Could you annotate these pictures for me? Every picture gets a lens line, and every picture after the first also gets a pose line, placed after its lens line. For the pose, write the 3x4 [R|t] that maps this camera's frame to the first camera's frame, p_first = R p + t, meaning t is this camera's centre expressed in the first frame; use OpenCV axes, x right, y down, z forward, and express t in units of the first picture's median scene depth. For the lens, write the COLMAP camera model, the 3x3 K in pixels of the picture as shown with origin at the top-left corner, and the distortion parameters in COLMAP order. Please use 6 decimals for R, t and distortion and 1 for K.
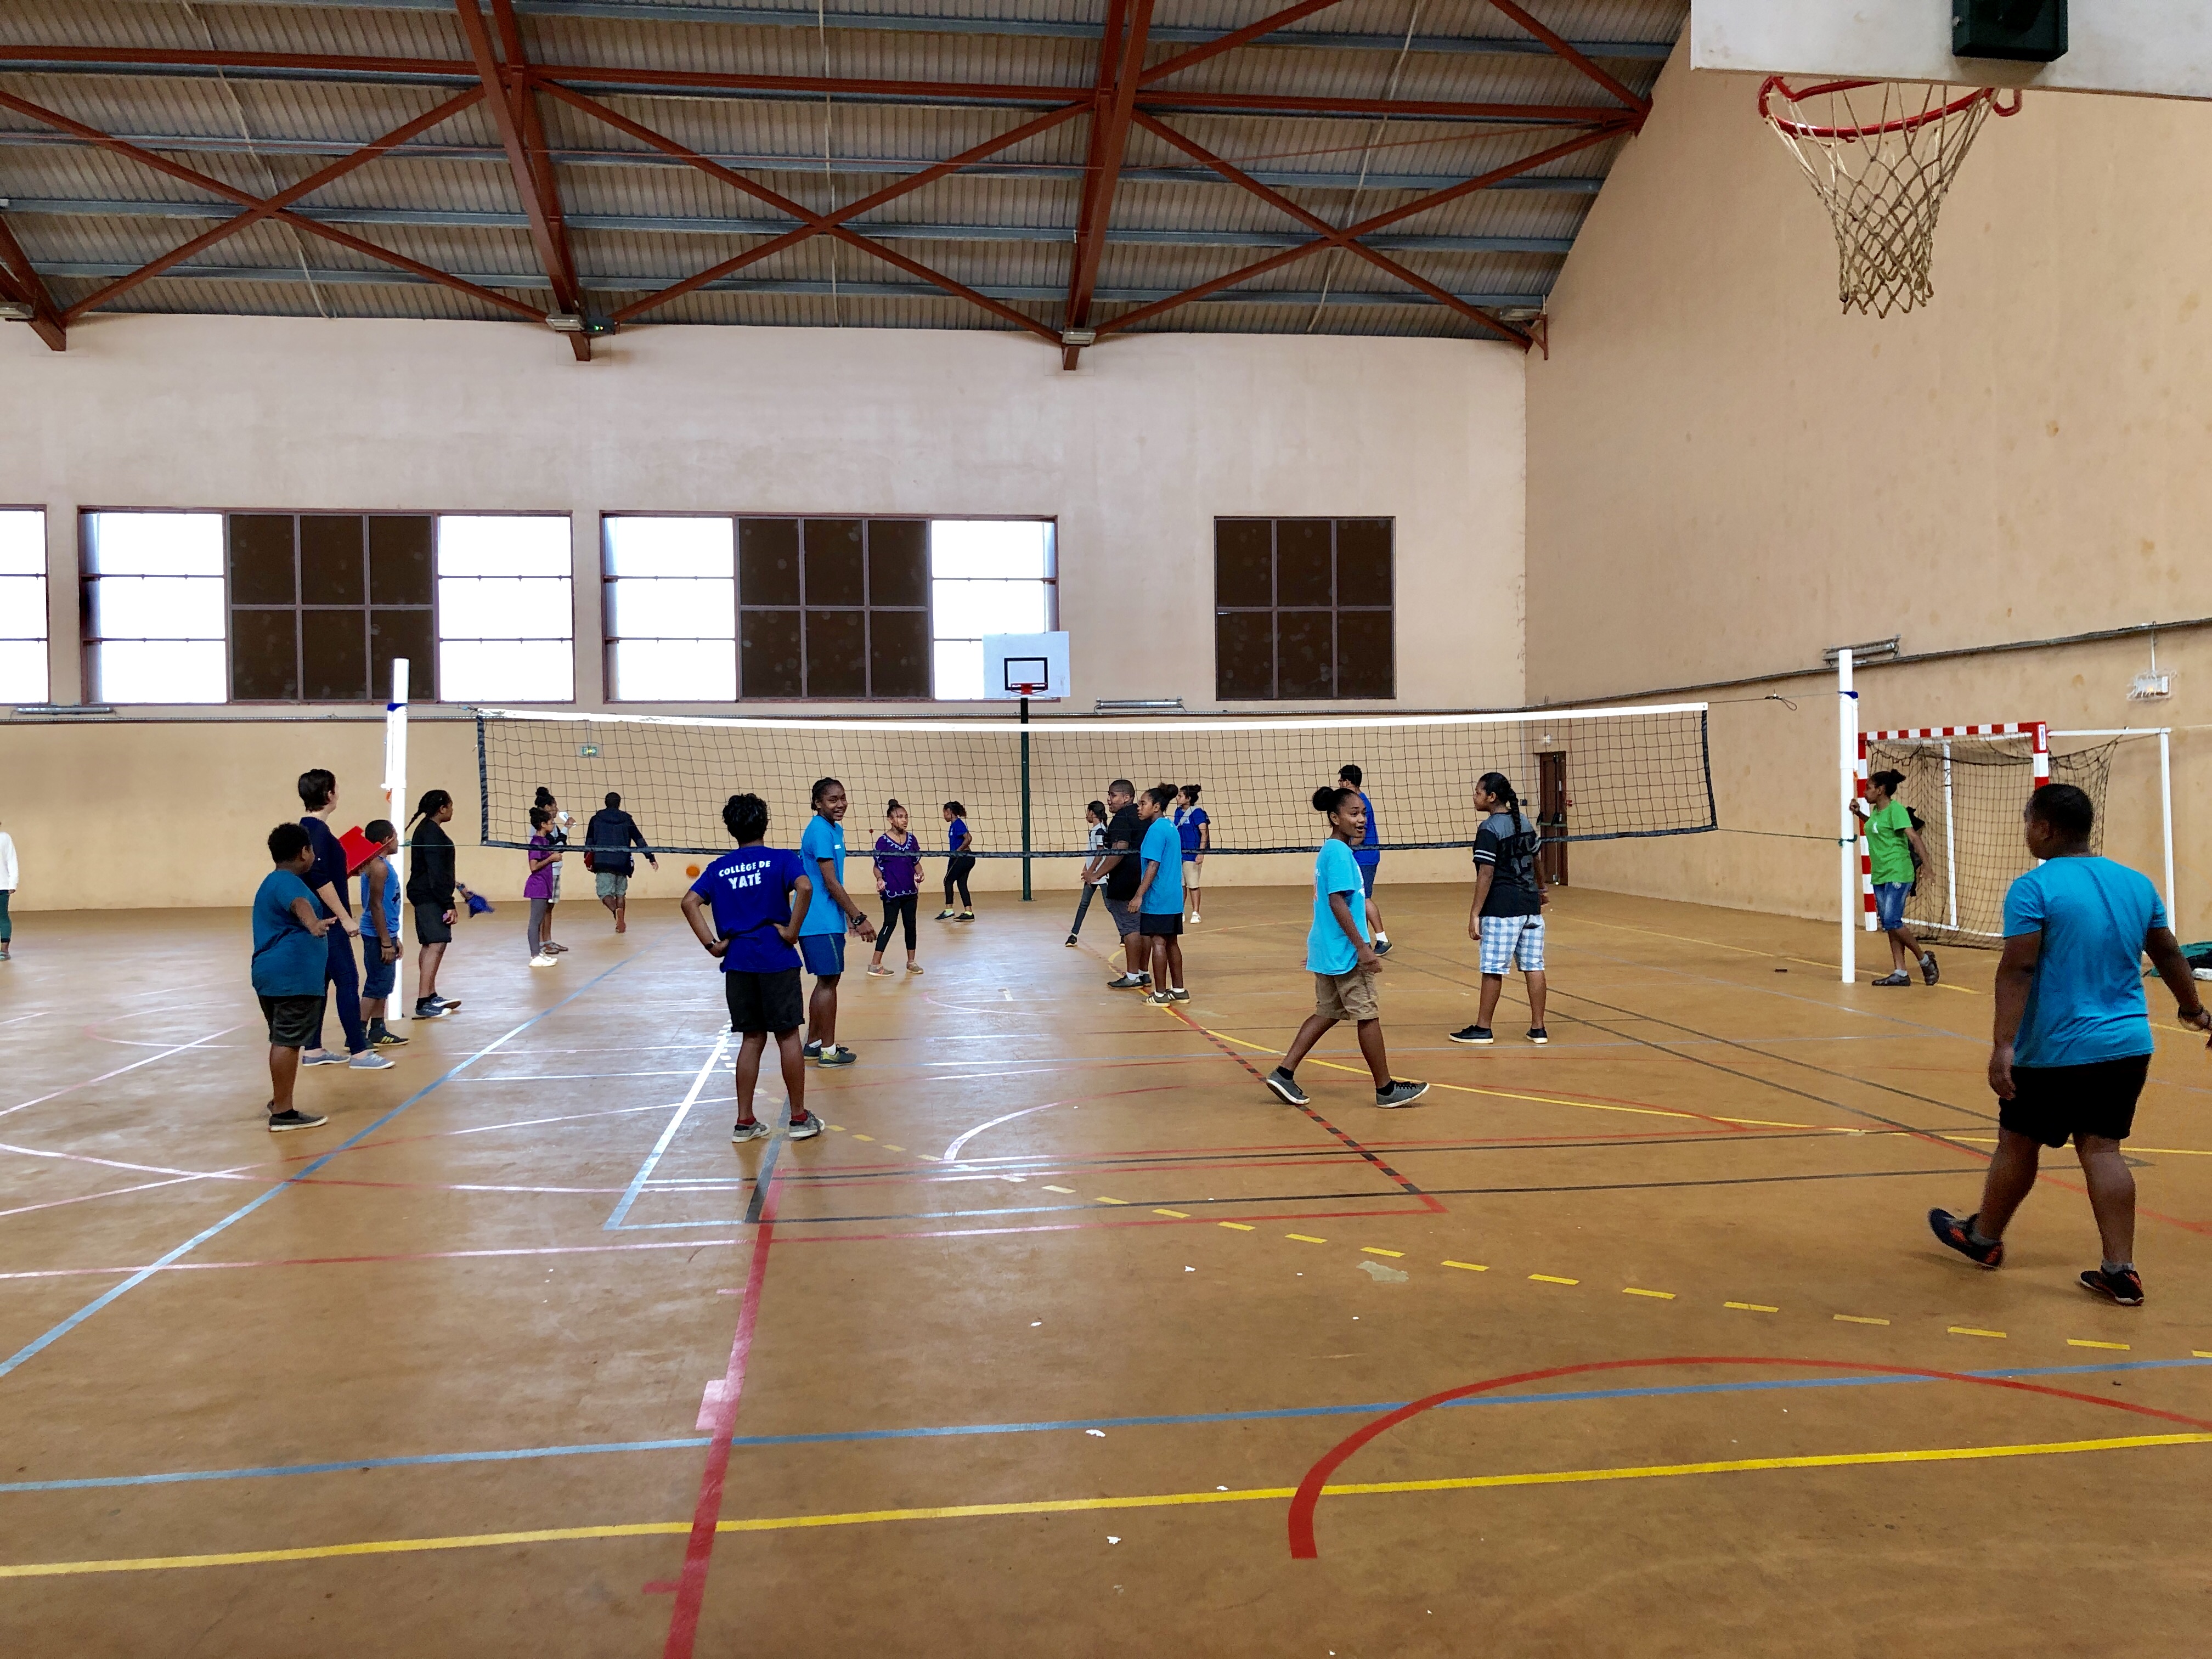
lens RADIAL K [[1829.8, 0, 1104.8], [0, 1829.8, 824.5], [0, 0, 1]] dist [0.023106, 0.000559]
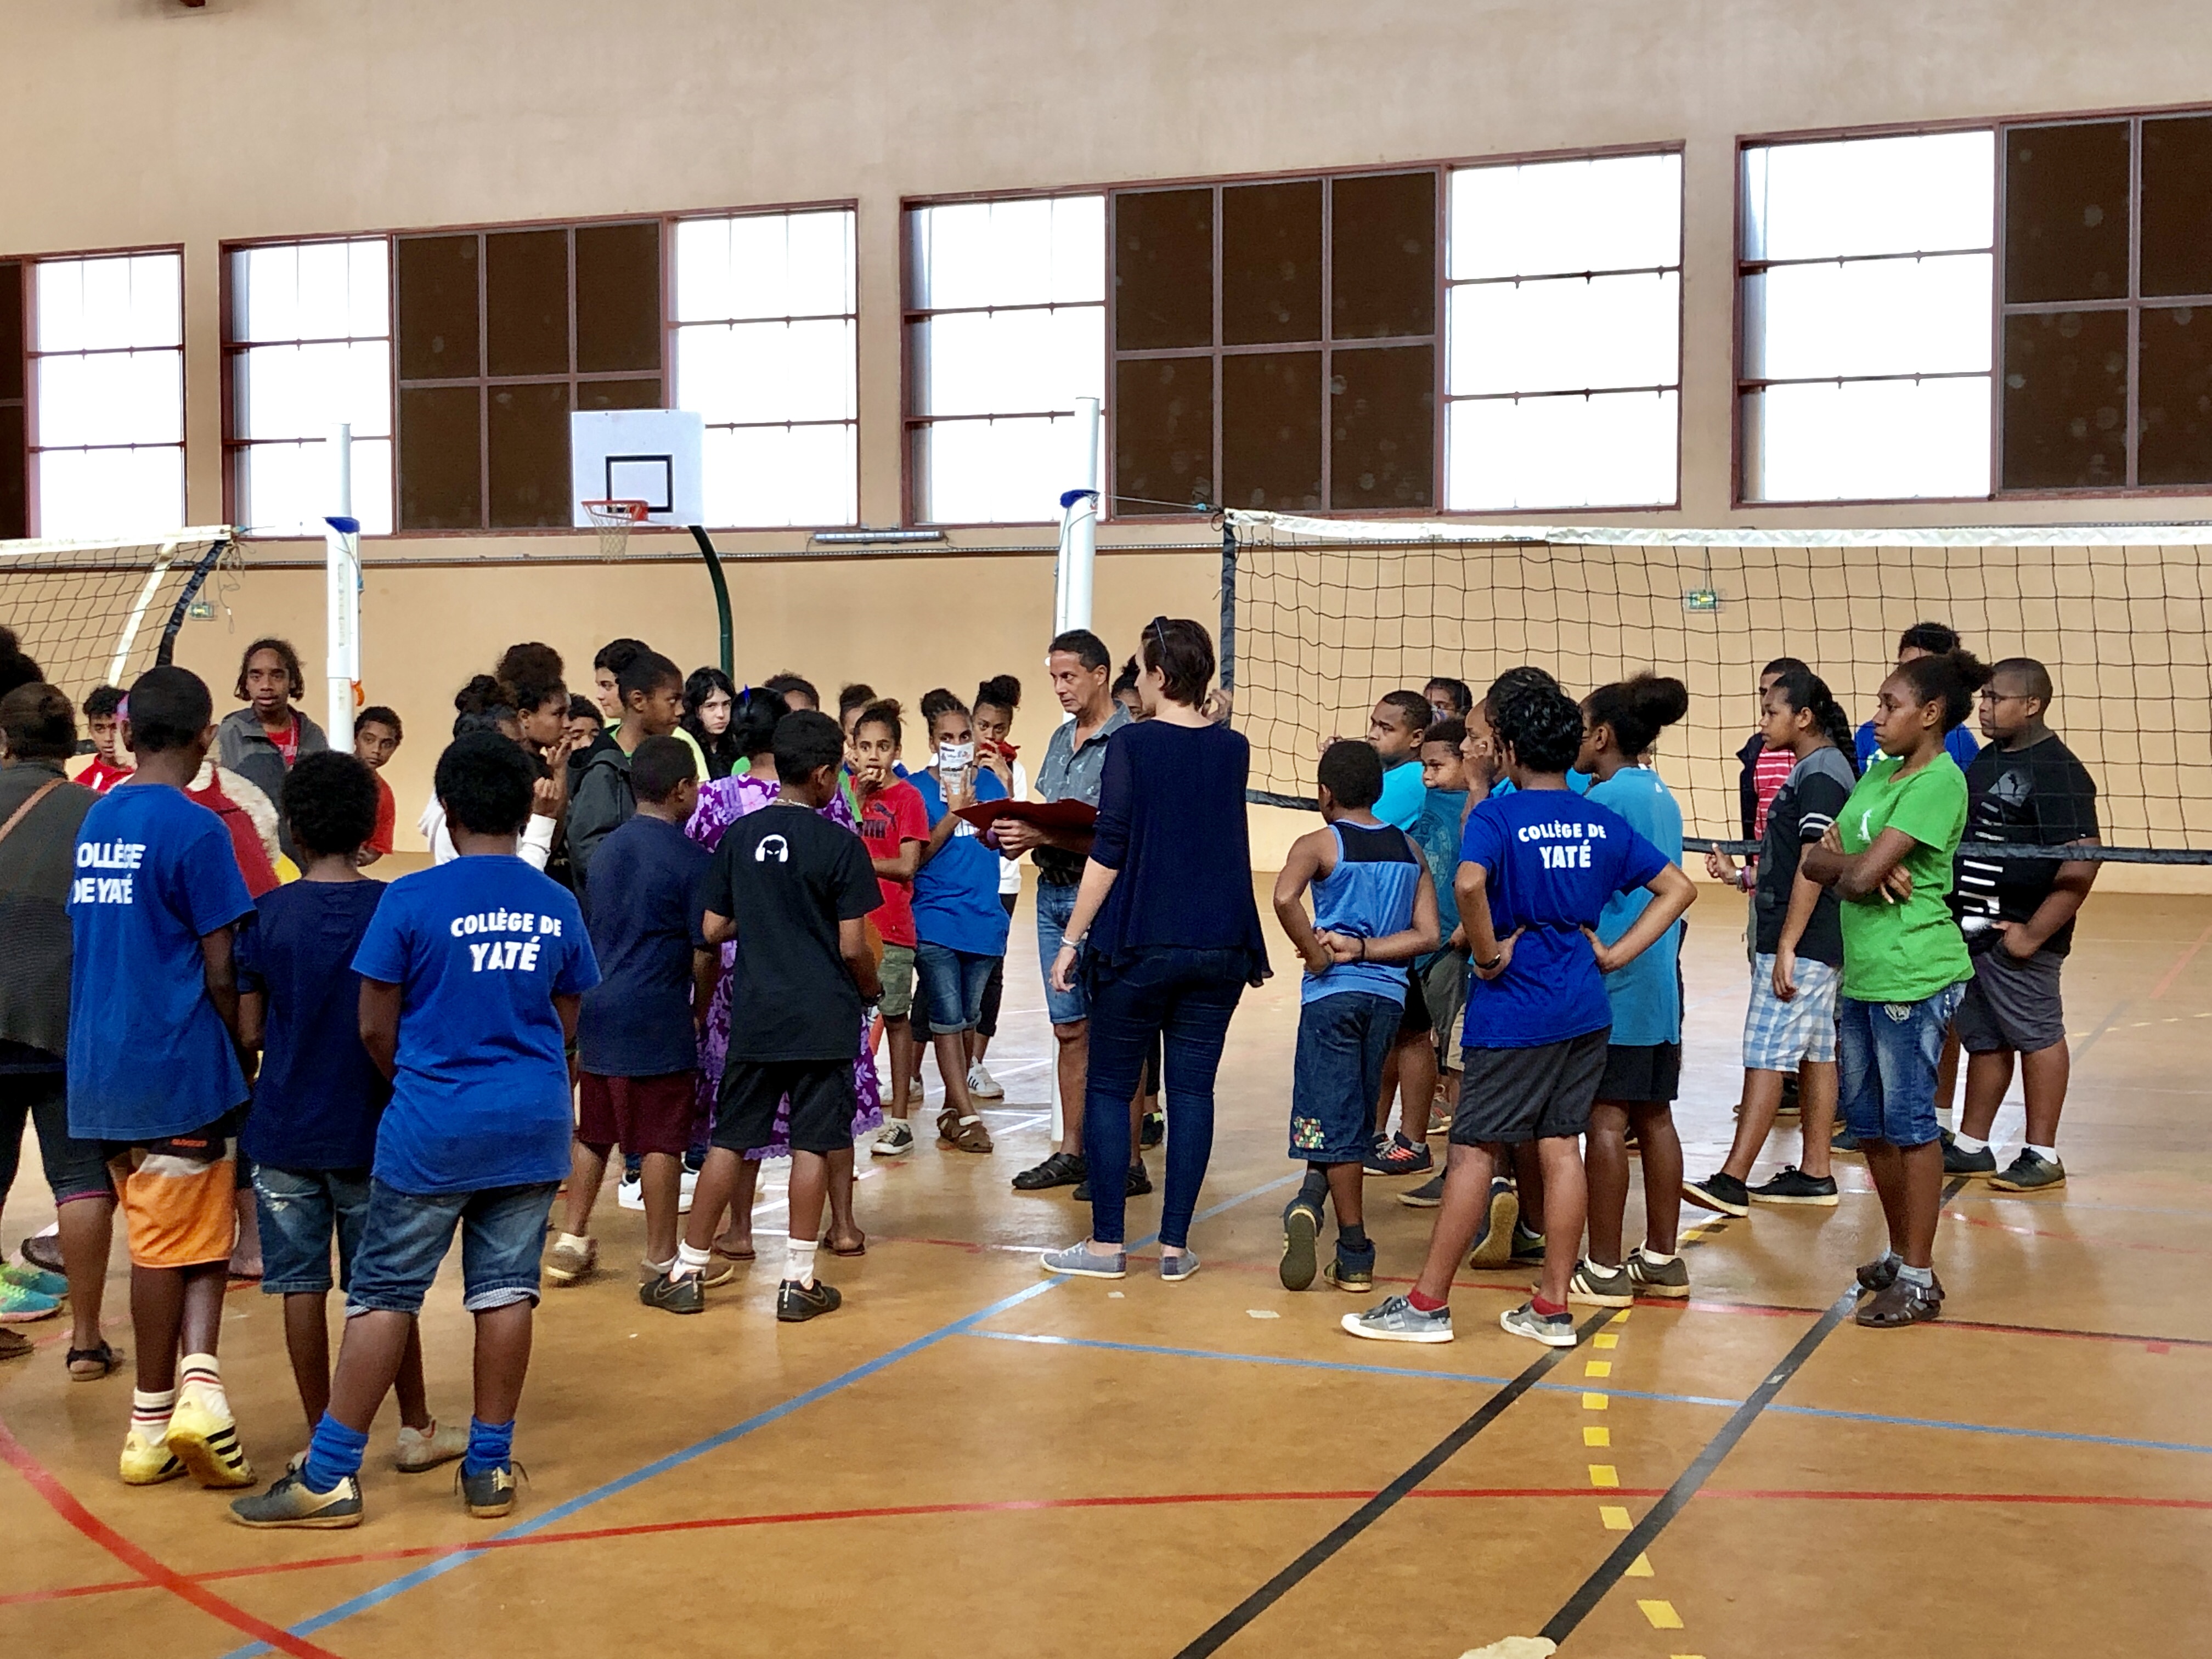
lens RADIAL K [[3699.0, 0, 1106.8], [0, 3699.0, 832.3], [0, 0, 1]] dist [0.103059, 0.000000]
pose [[0.833880, 0.031505, -0.551046, 0.173954], [-0.018215, 0.999397, 0.029574, -0.002091], [0.551645, -0.014624, 0.833951, 0.019759]]
